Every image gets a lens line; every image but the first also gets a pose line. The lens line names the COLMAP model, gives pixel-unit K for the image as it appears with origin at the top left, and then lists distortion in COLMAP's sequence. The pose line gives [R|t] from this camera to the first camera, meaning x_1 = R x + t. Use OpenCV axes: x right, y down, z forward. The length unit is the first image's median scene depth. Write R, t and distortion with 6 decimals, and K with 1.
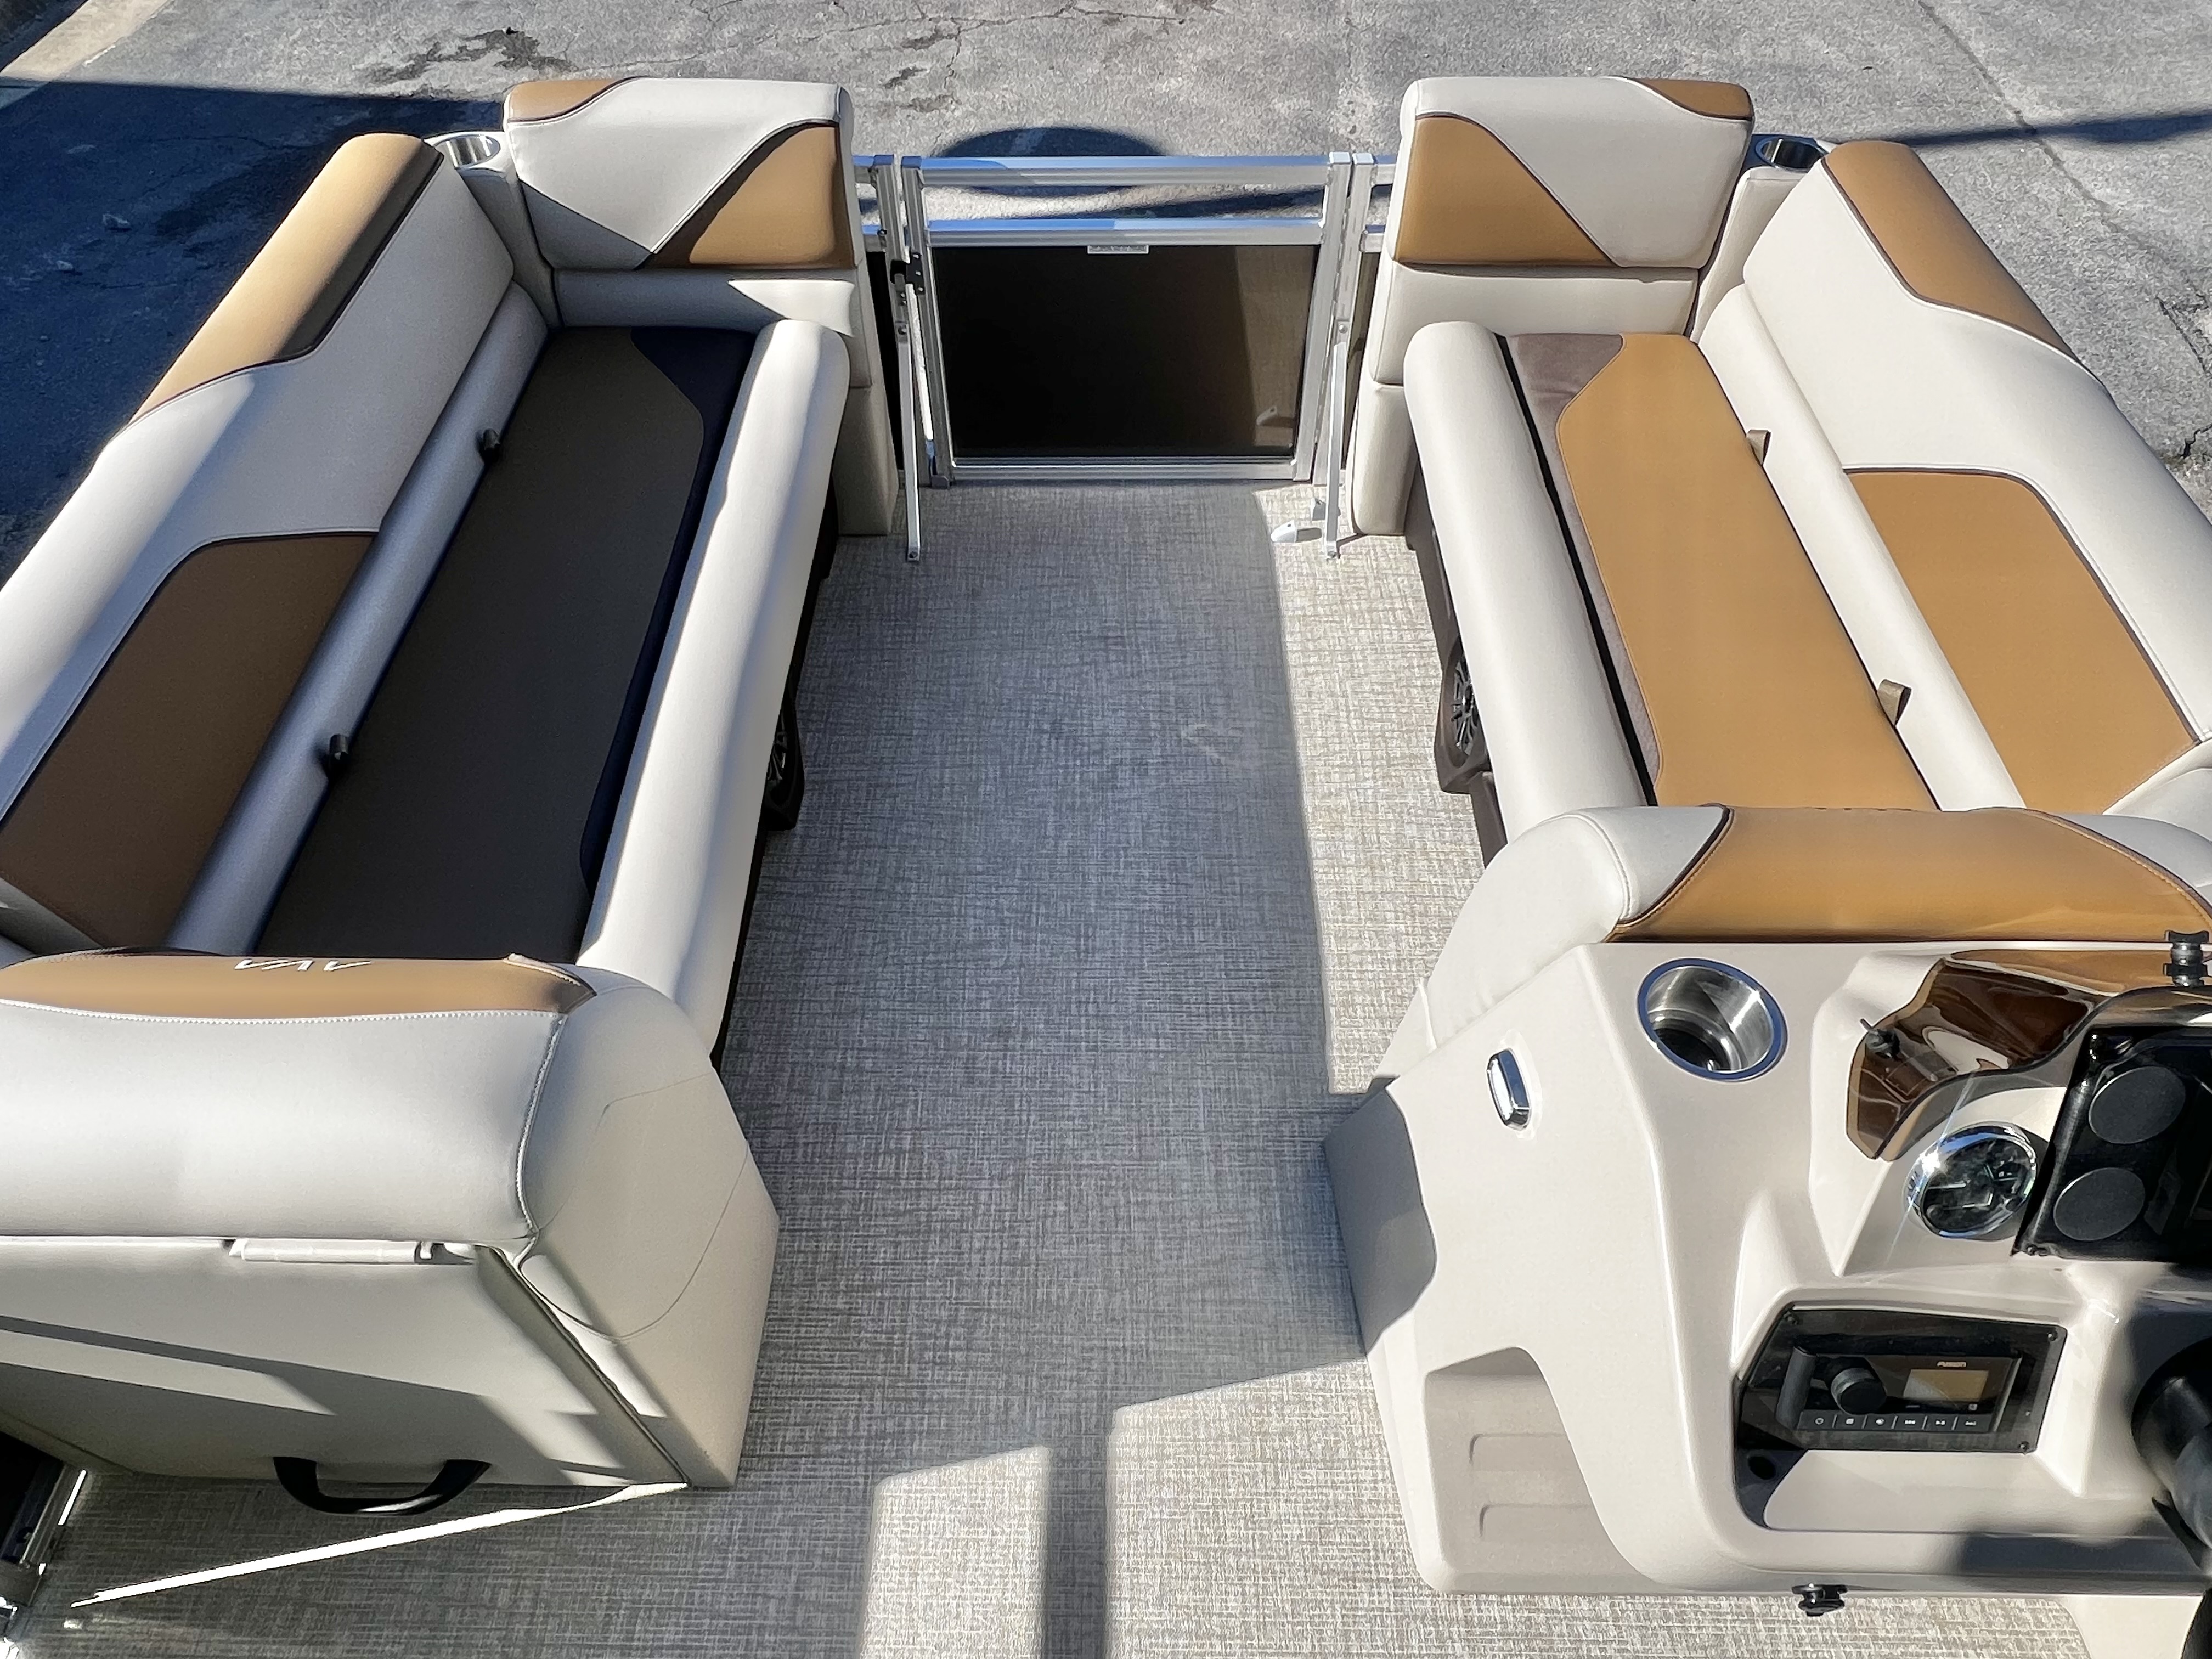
lens RADIAL K [[1390.4, 0, 1102.3], [0, 1390.4, 829.8], [0, 0, 1]] dist [-0.000777, 0.000719]
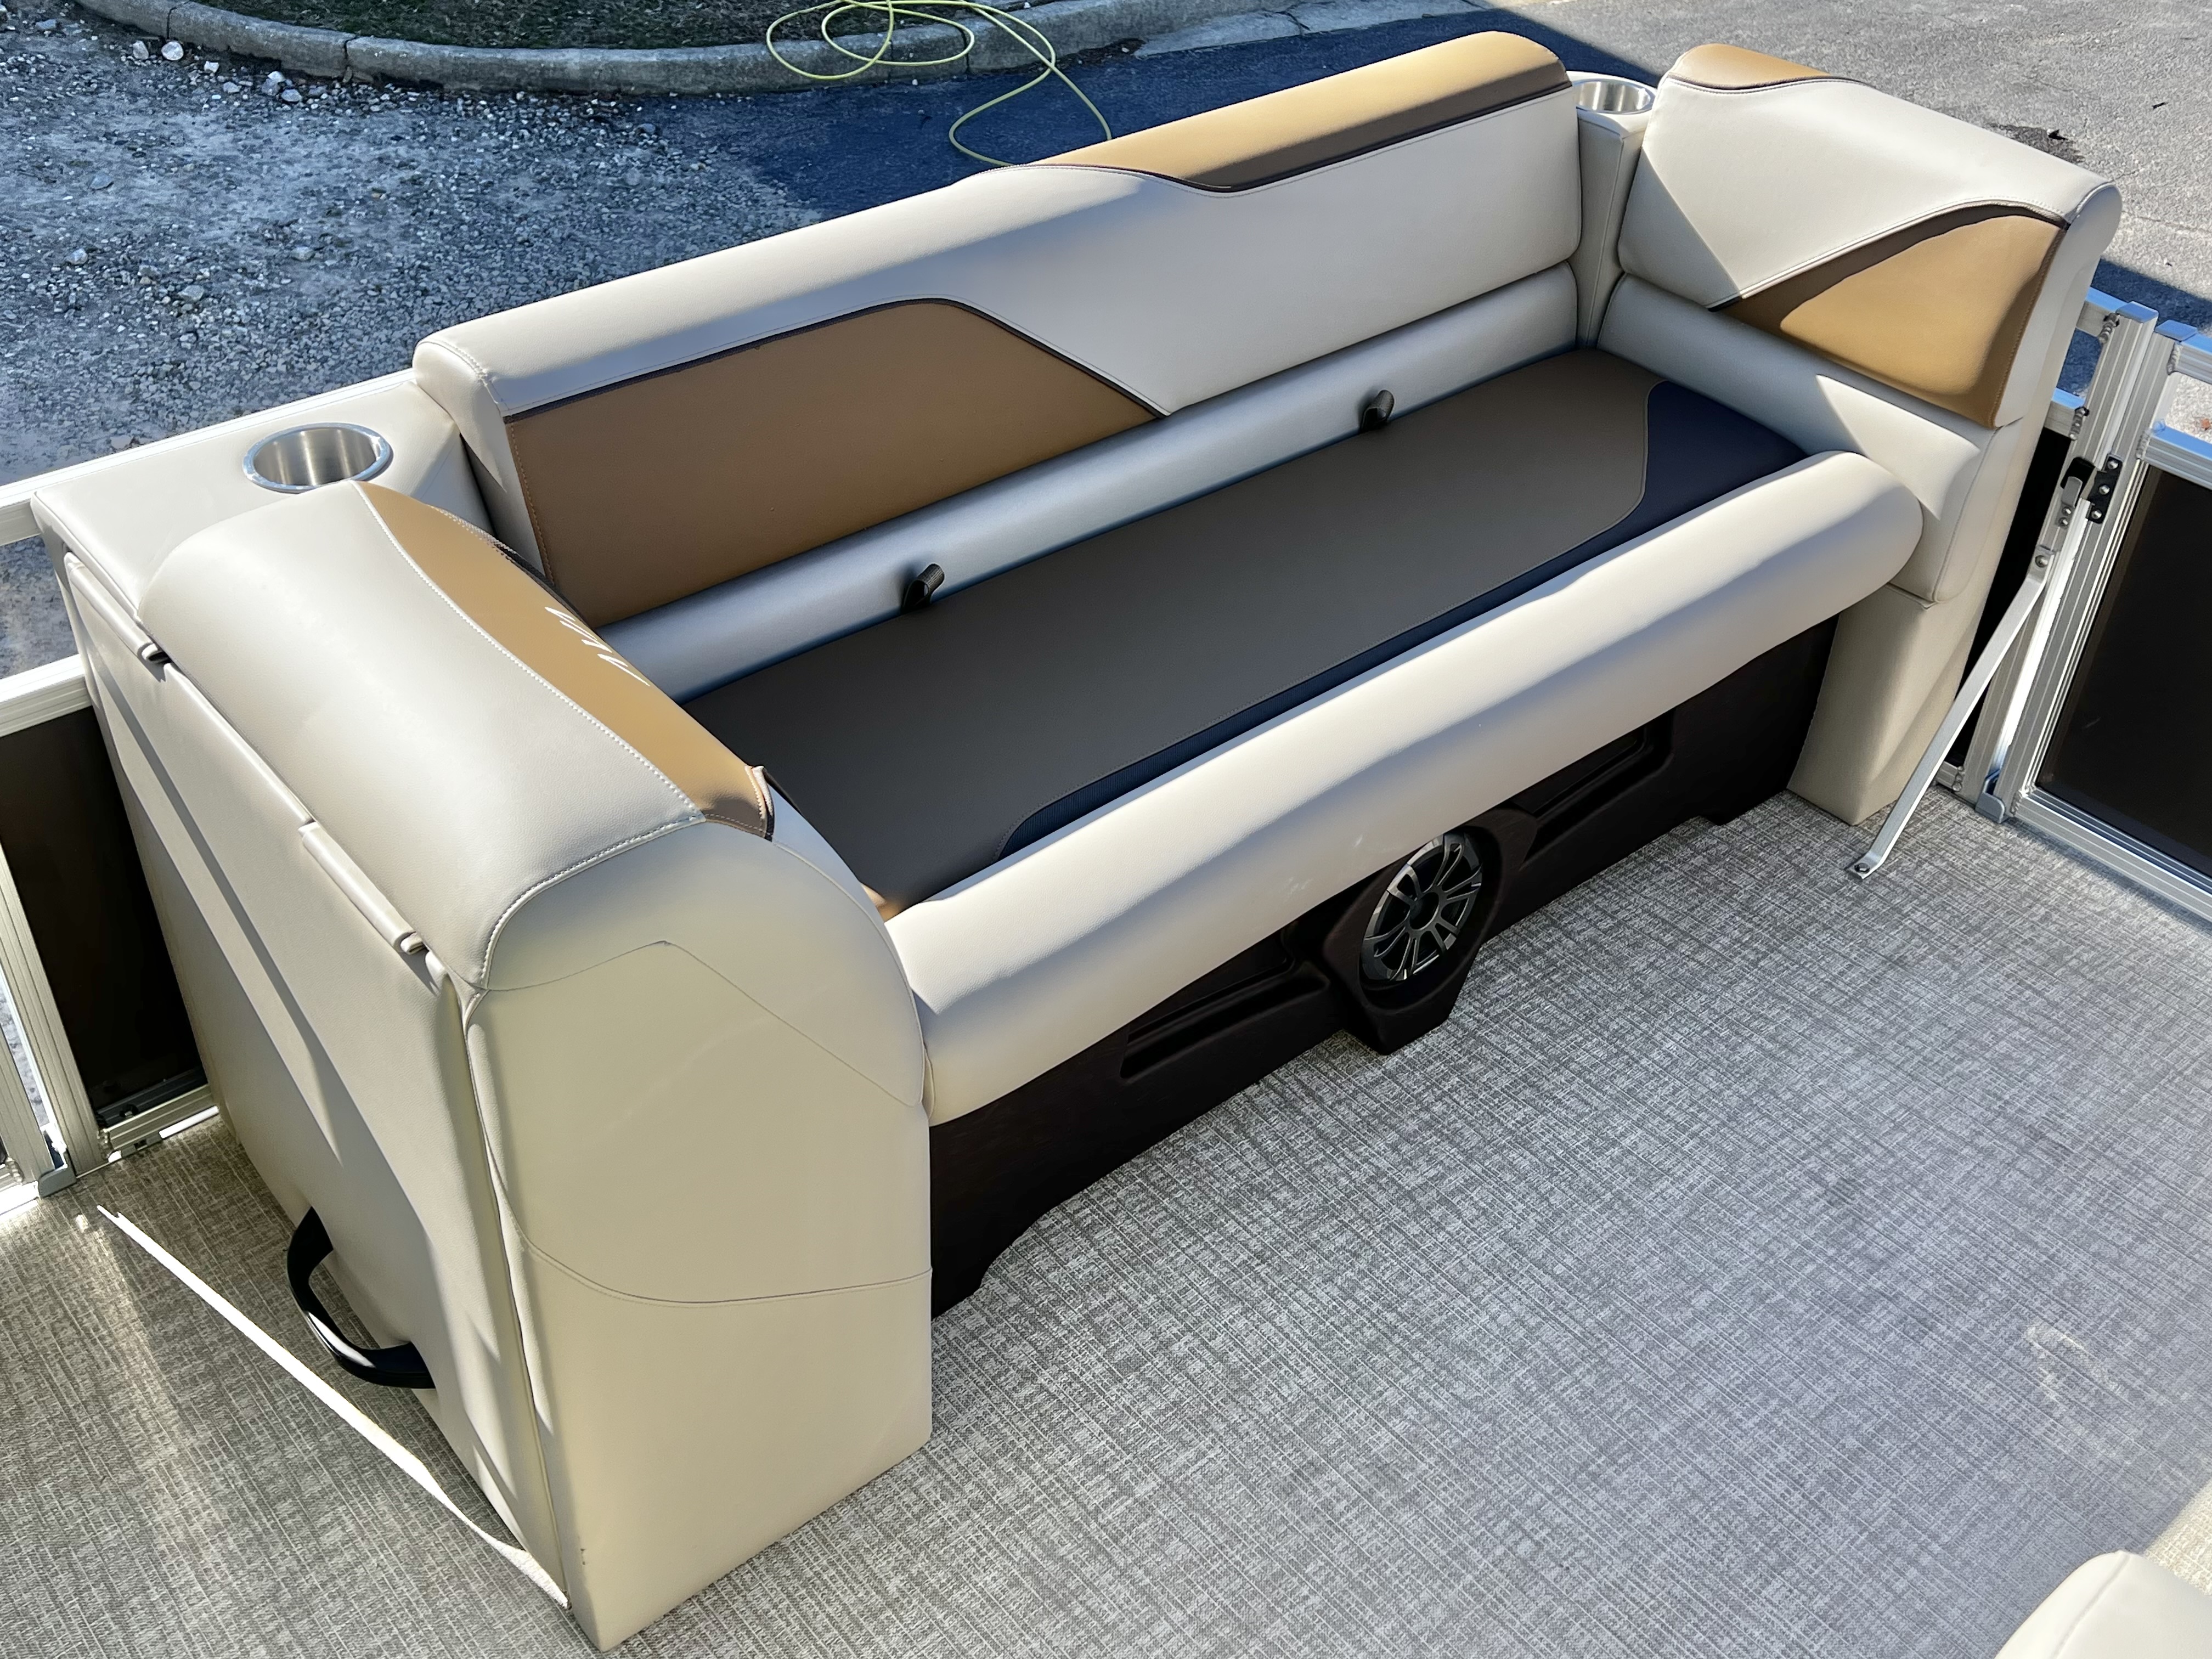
lens RADIAL K [[2213.2, 0, 1123.4], [0, 2213.2, 801.8], [0, 0, 1]] dist [0.033508, 0.000000]
pose [[0.659119, 0.482368, -0.576960, 0.241361], [-0.607215, 0.793976, -0.029877, 0.009646], [0.443681, 0.370031, 0.816226, 0.041140]]
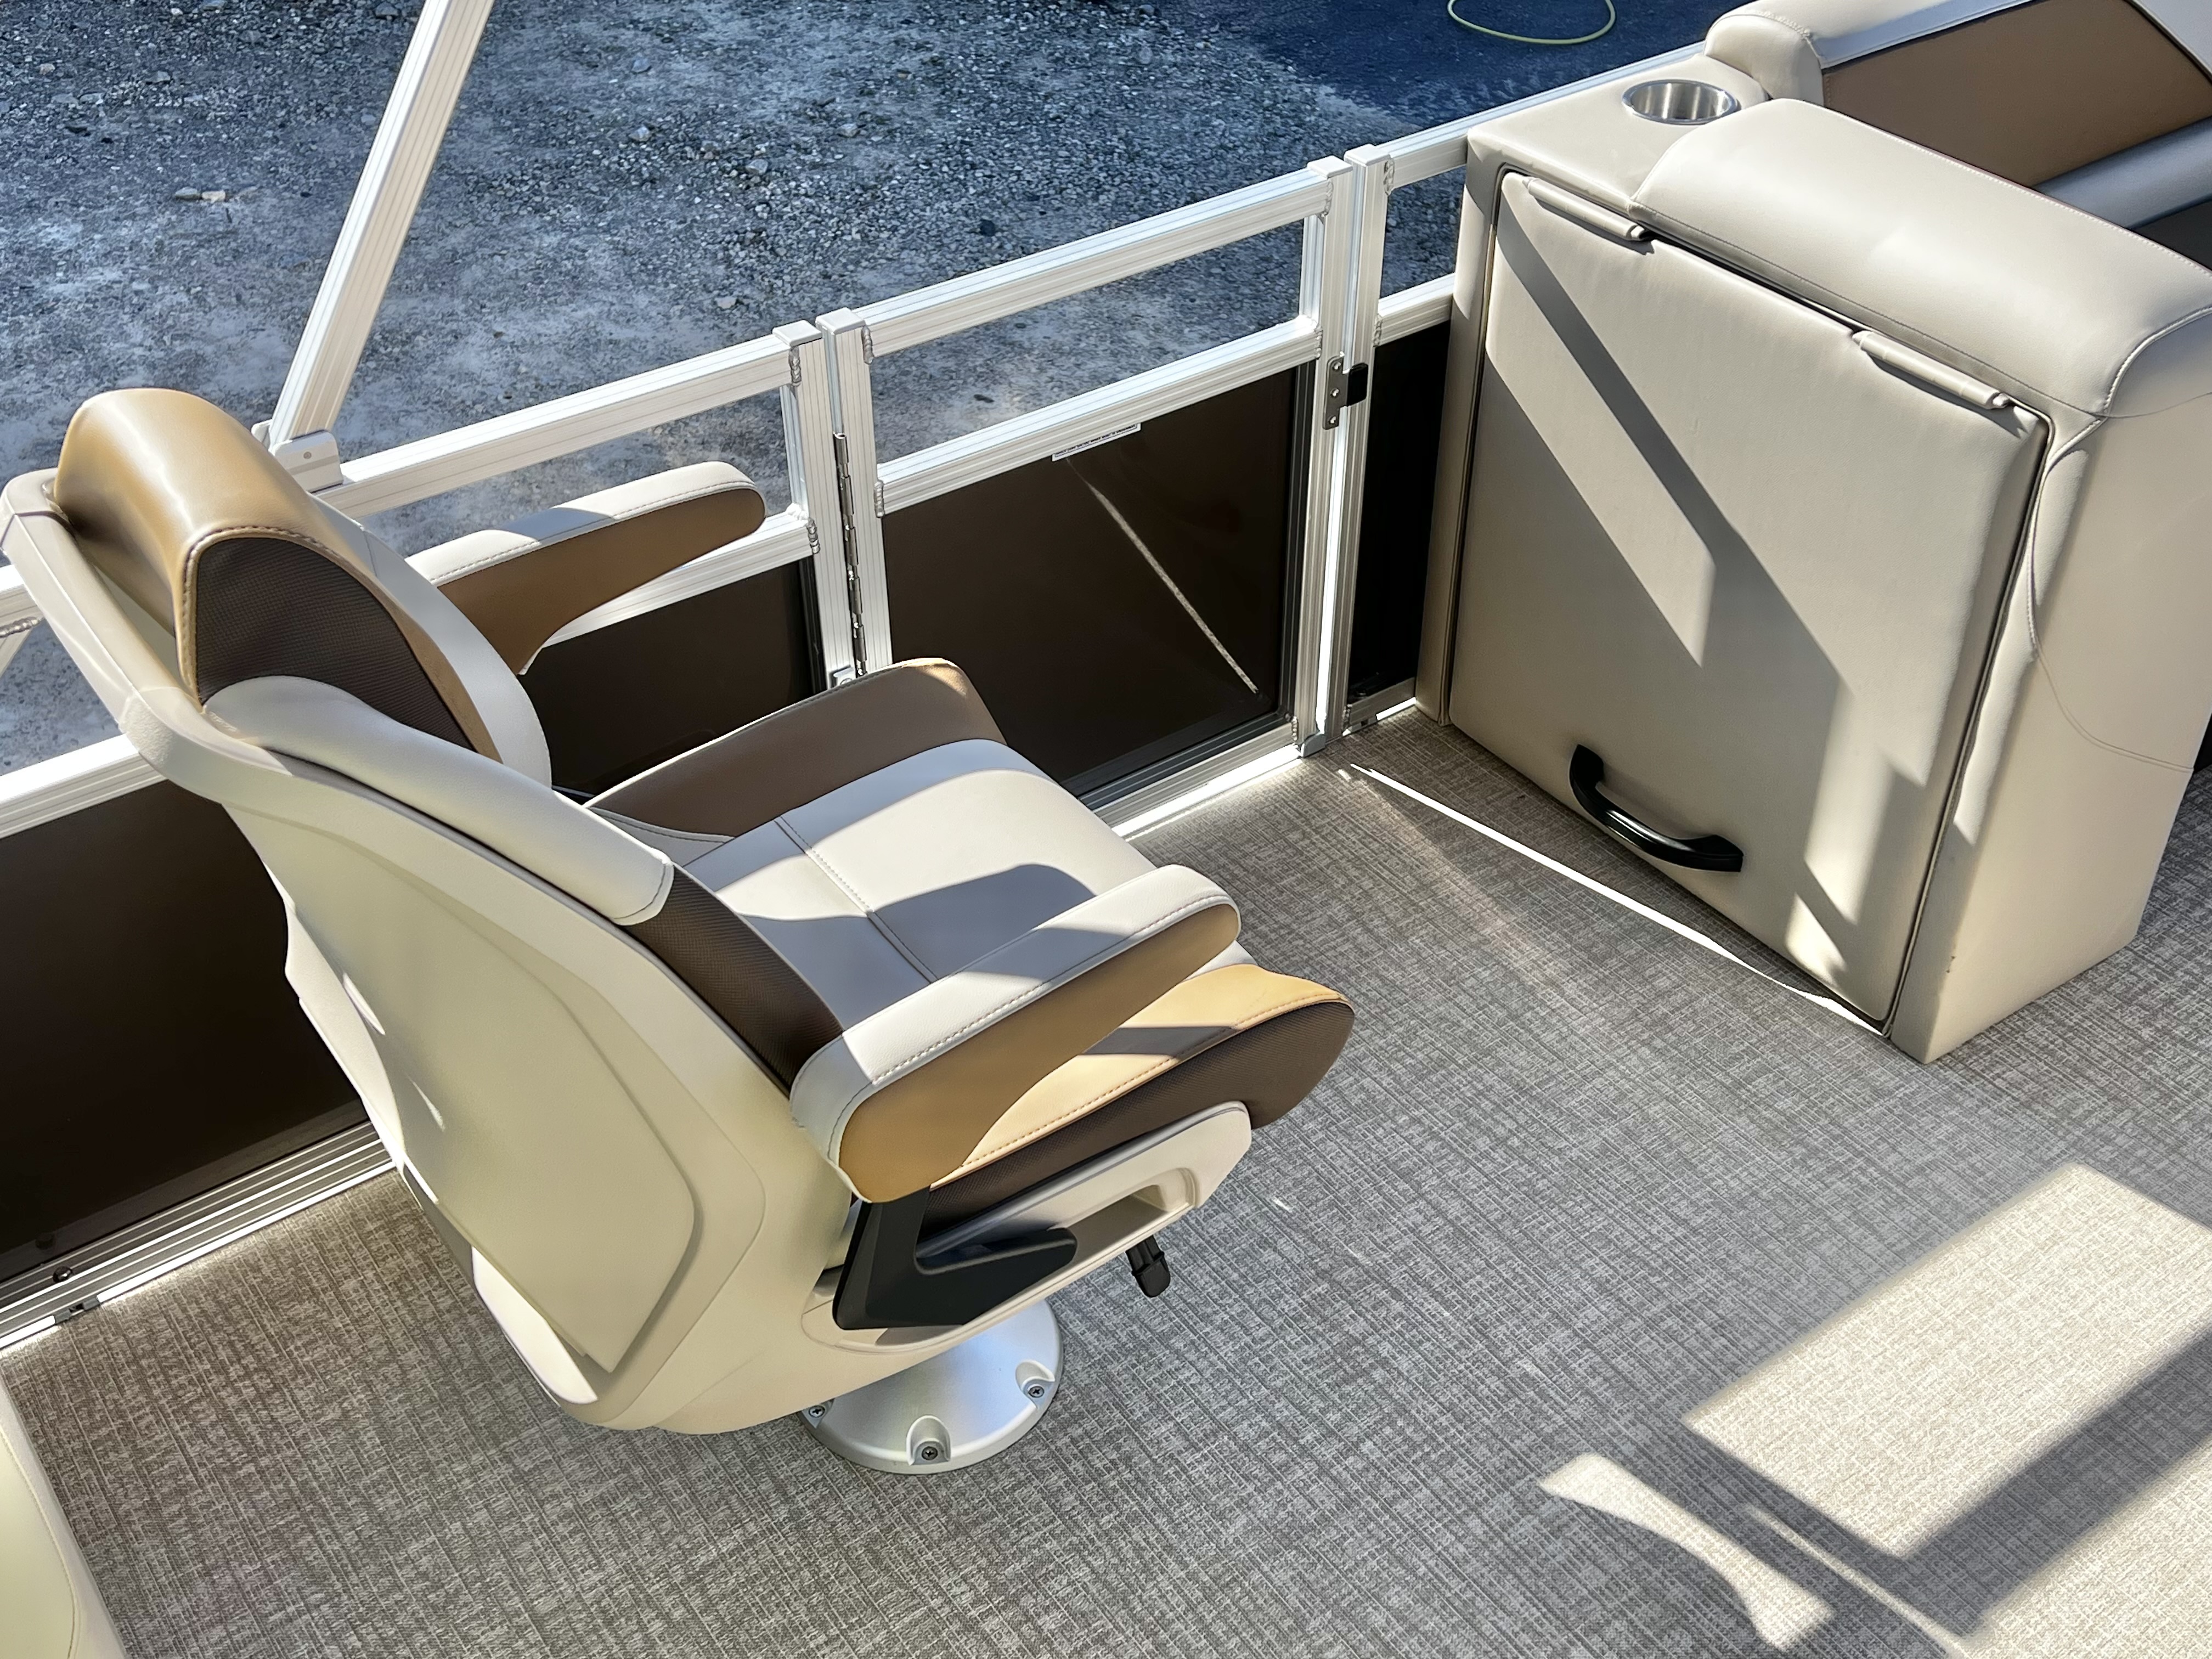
lens RADIAL K [[2427.4, 0, 1098.1], [0, 2427.4, 827.2], [0, 0, 1]] dist [0.050948, 0.000000]
pose [[0.590881, 0.496957, -0.635526, 0.222944], [-0.621441, 0.782712, 0.034265, 0.442509], [0.514462, 0.374695, 0.771319, -0.330513]]
